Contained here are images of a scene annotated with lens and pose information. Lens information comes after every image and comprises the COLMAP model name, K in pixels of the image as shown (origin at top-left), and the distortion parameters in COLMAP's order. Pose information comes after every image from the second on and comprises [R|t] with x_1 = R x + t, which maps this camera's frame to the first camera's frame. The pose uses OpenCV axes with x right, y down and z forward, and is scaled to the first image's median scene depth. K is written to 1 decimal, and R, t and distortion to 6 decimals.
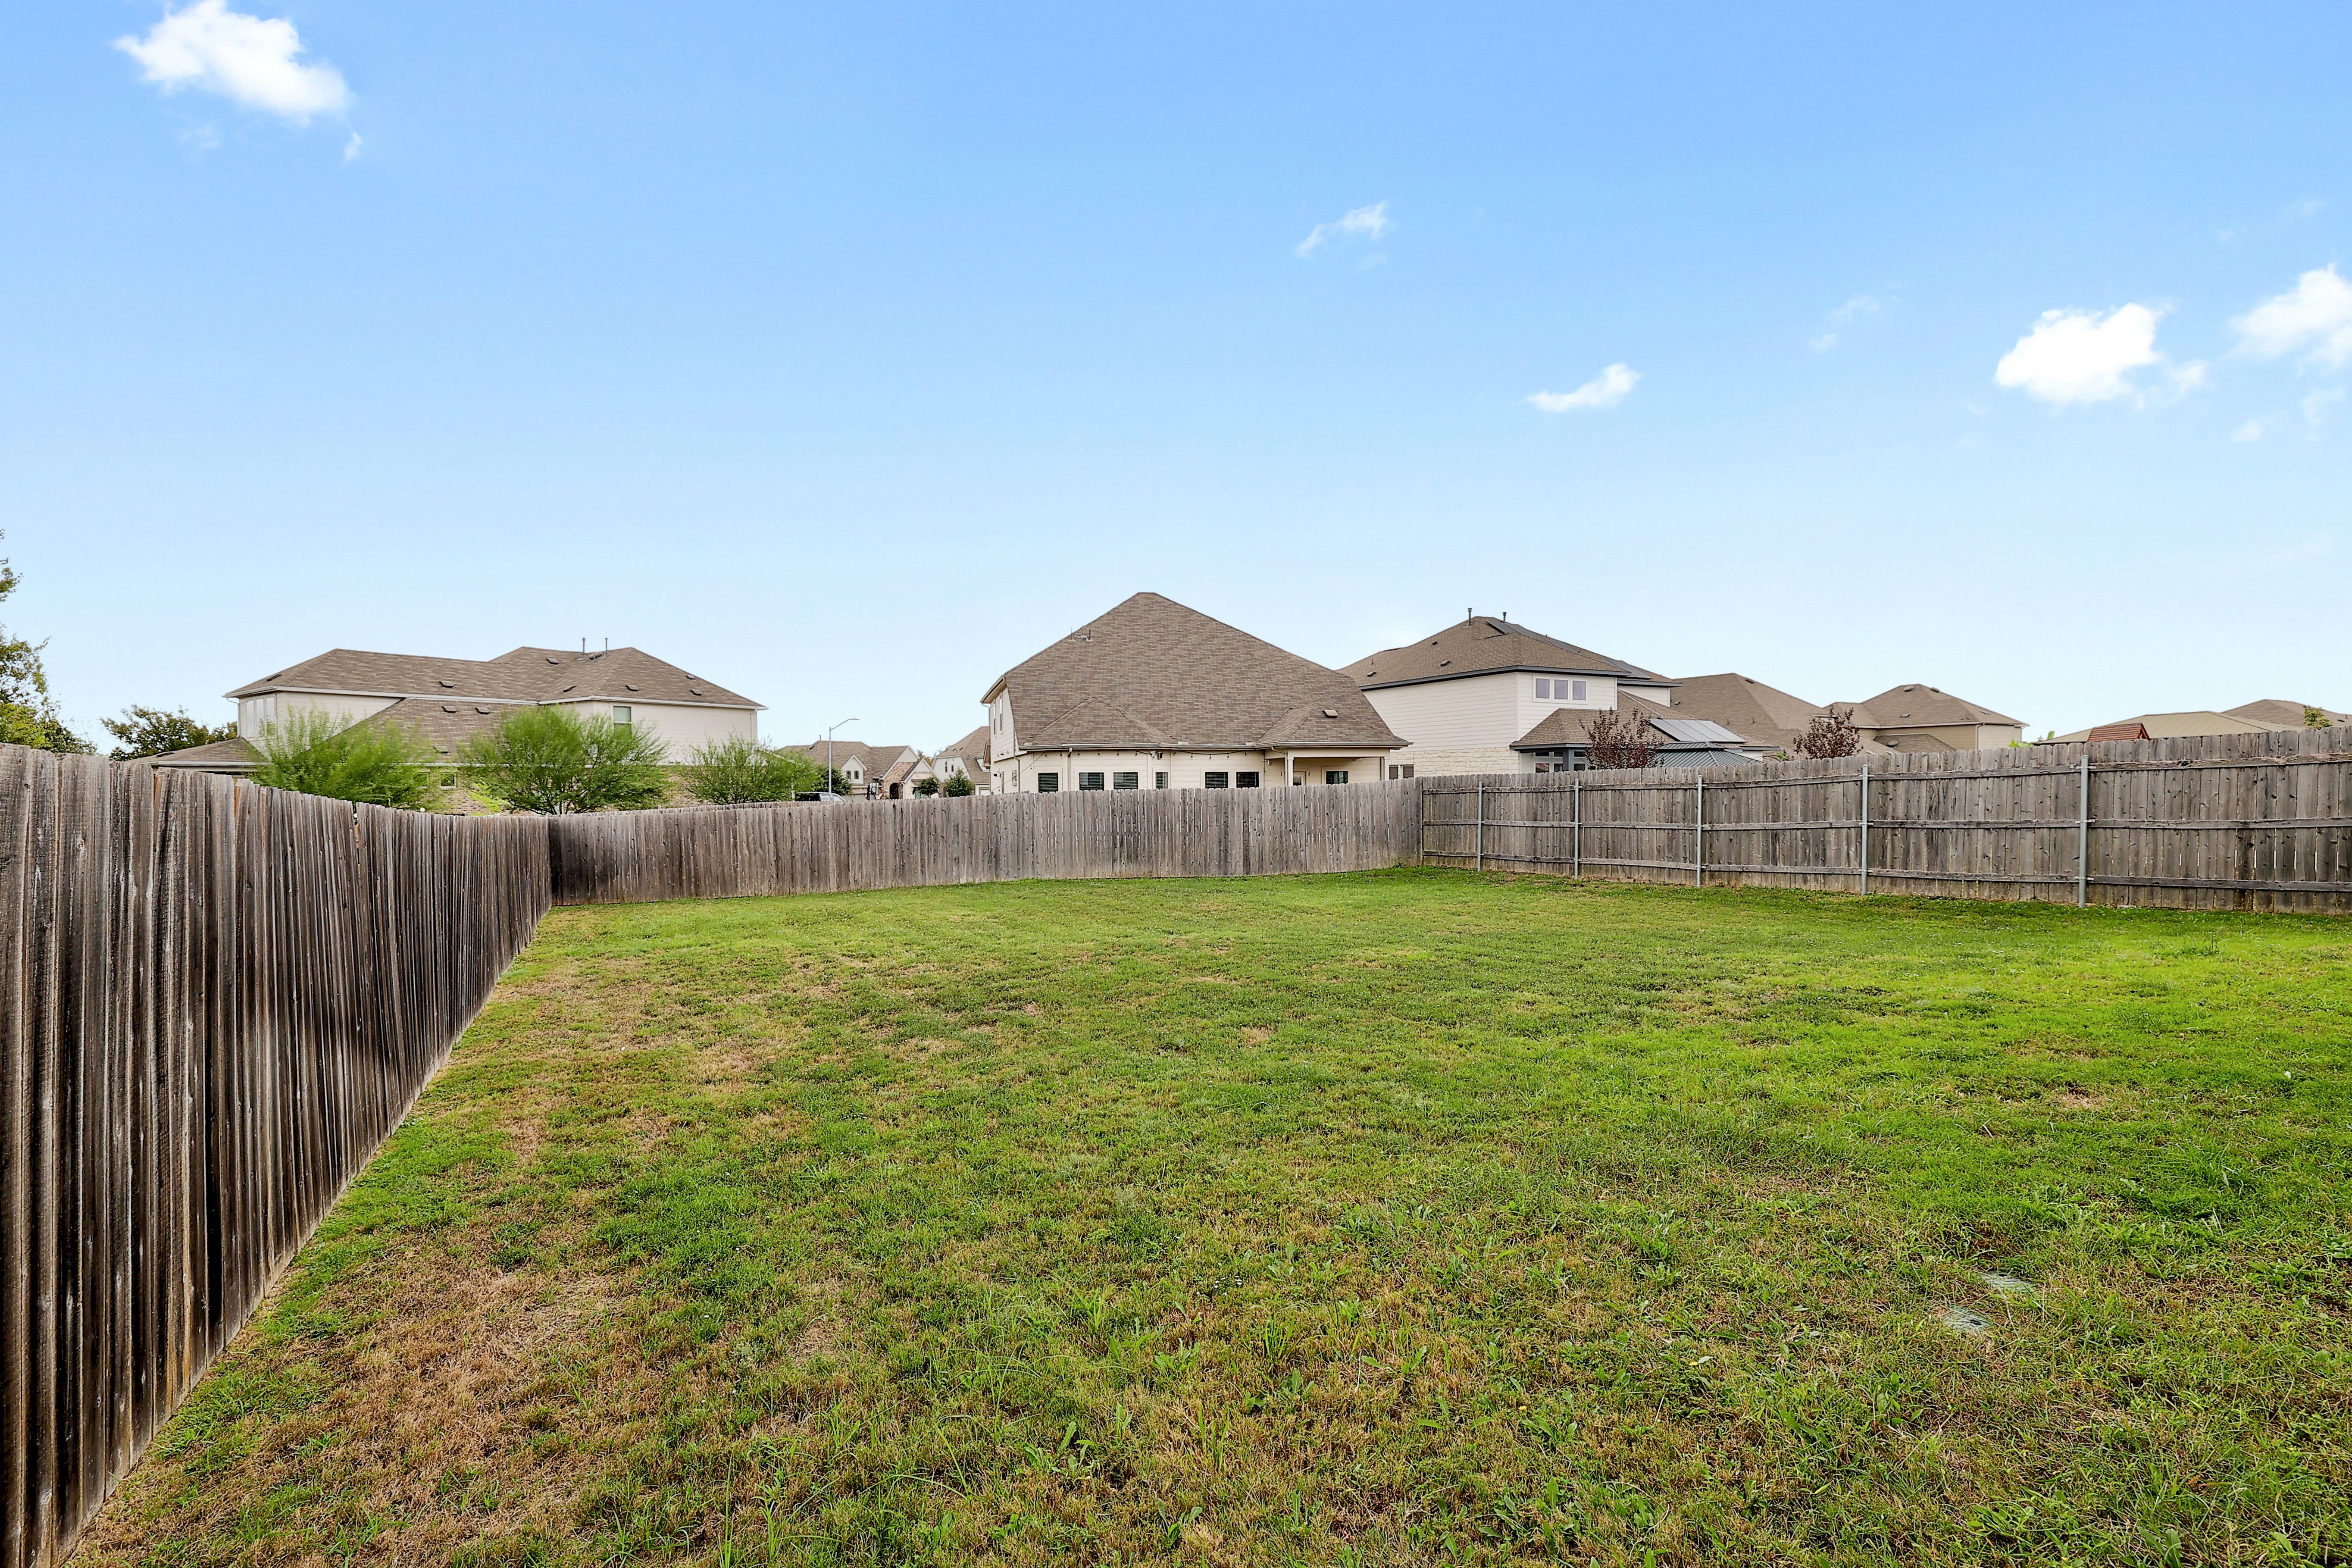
lens RADIAL K [[1053.8, 0, 1157.6], [0, 1053.8, 796.2], [0, 0, 1]] dist [-0.002067, -0.000389]
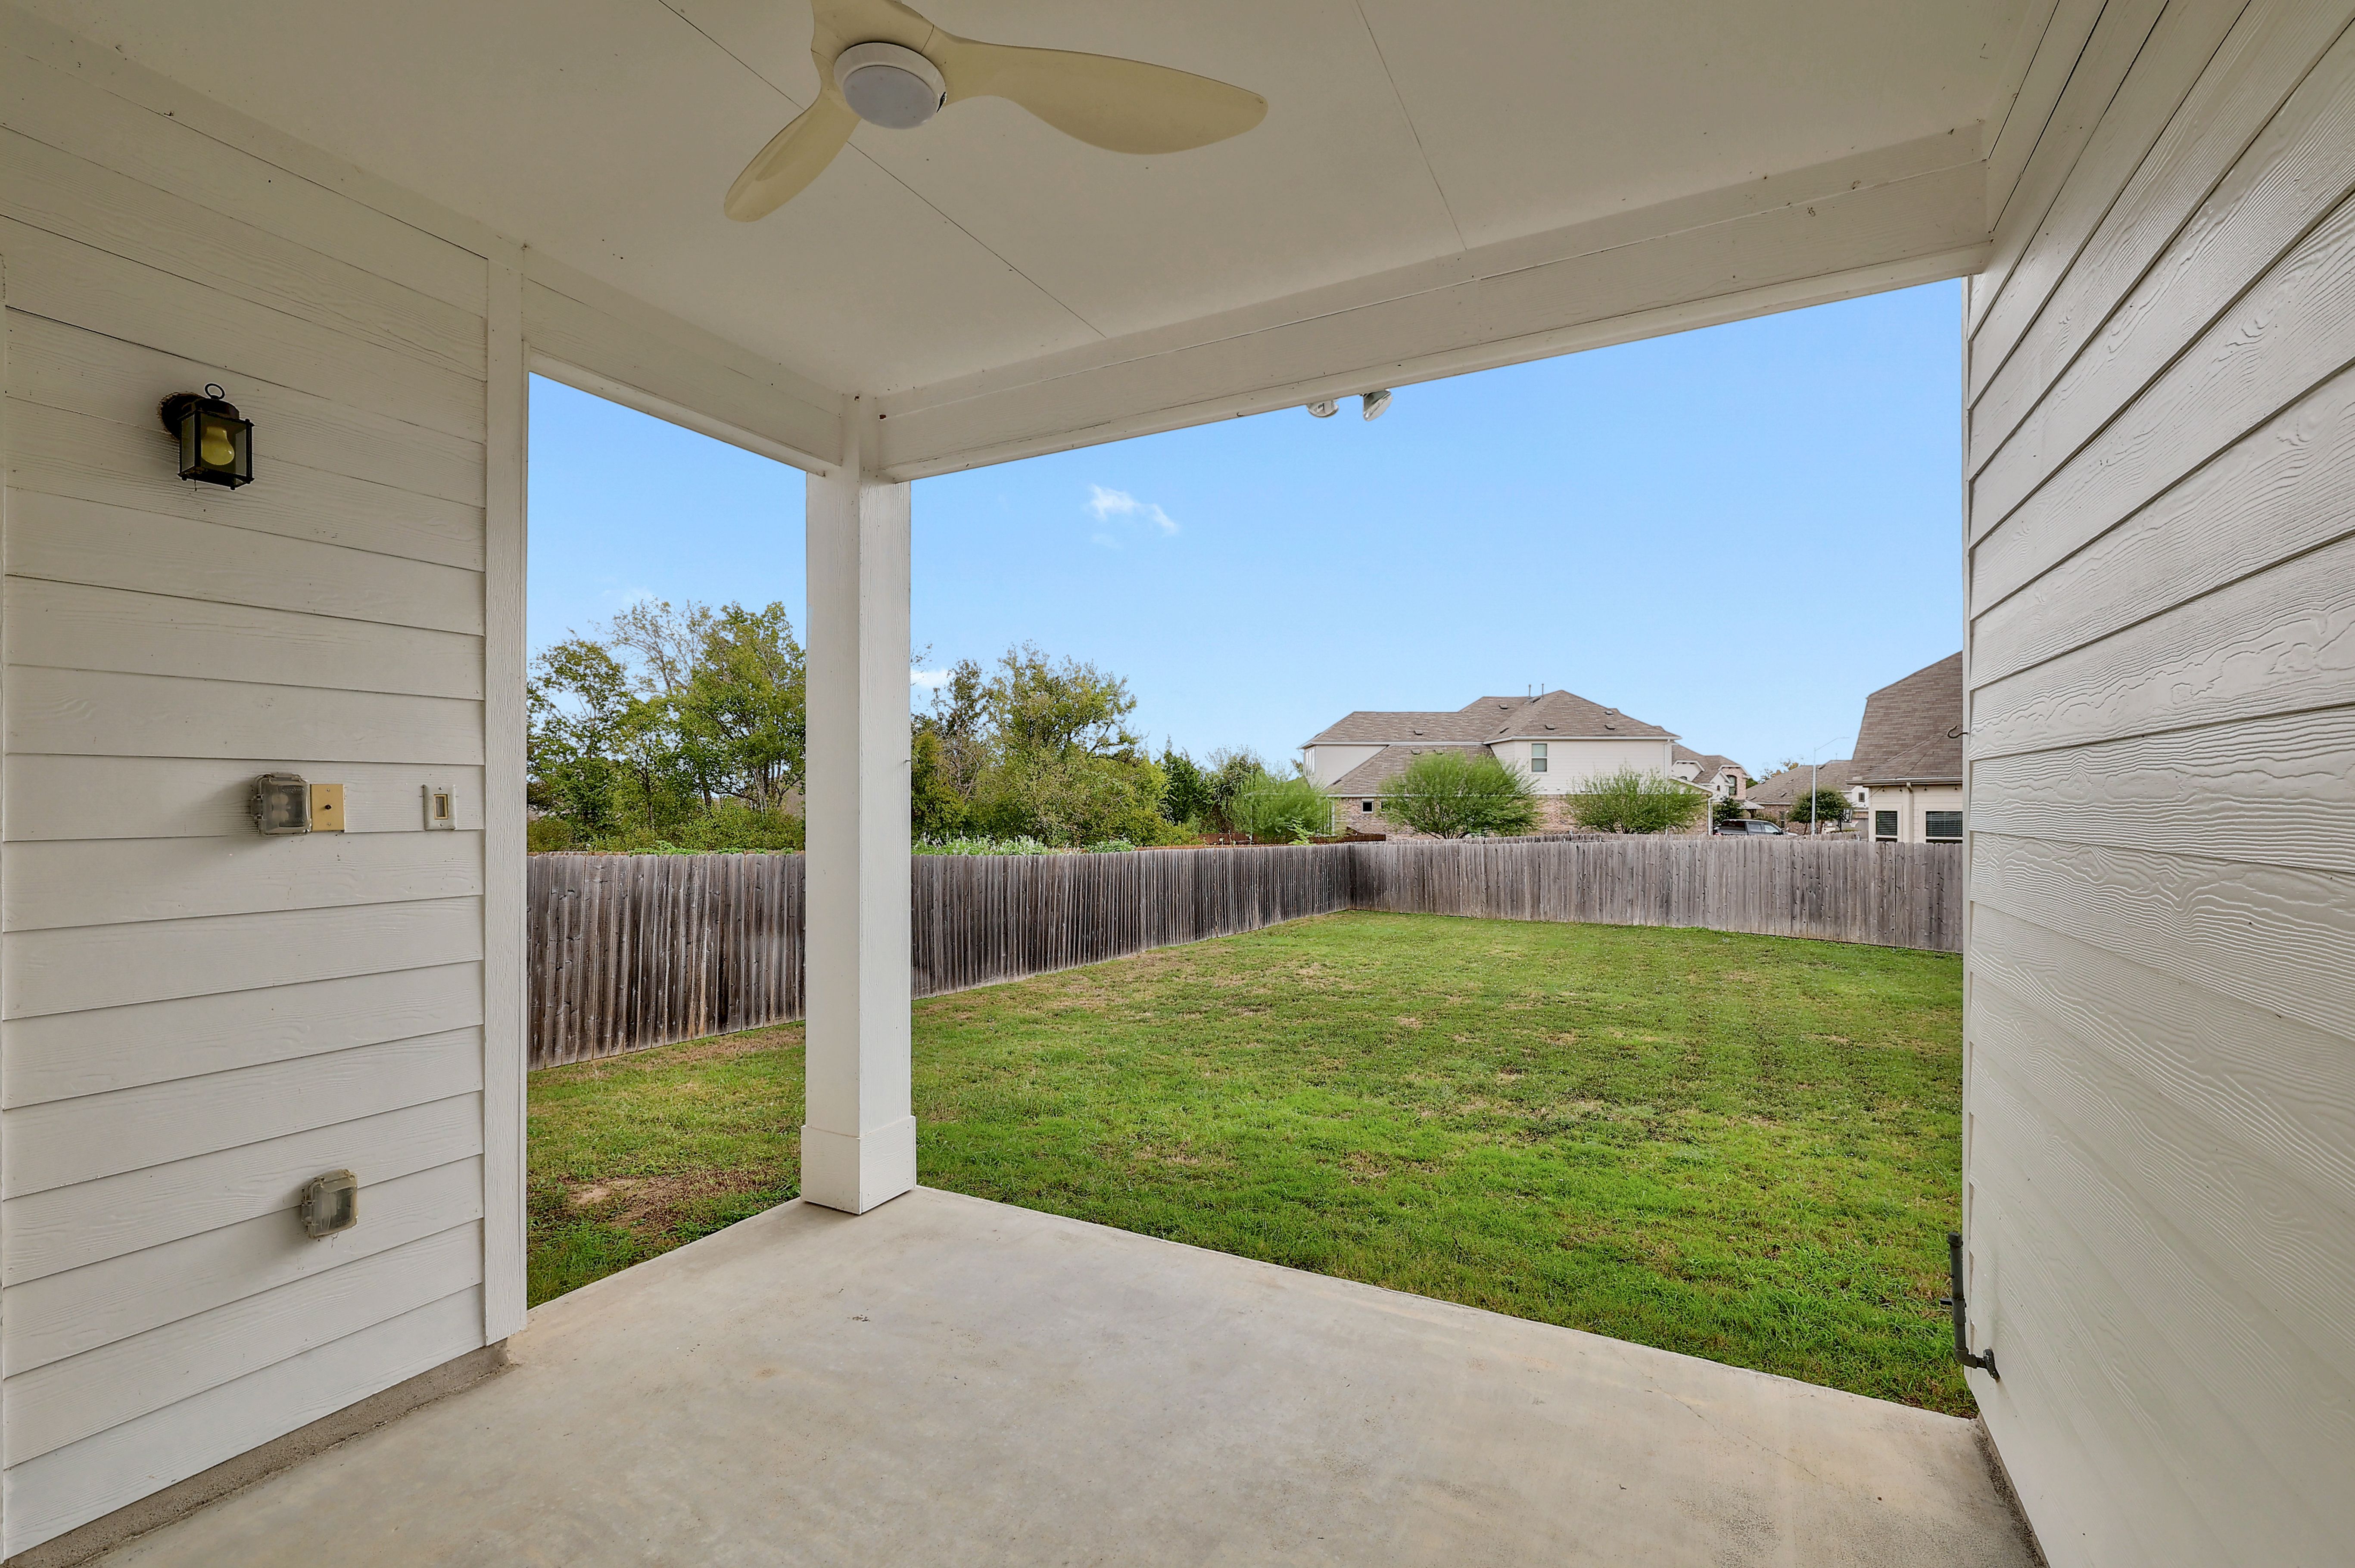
lens RADIAL K [[1055.0, 0, 1198.3], [0, 1055.0, 788.4], [0, 0, 1]] dist [-0.002067, -0.000389]
pose [[0.570135, -0.000629, -0.821551, 0.404794], [-0.016533, 0.999788, -0.012239, -0.029894], [0.821385, 0.020561, 0.570004, 0.065658]]
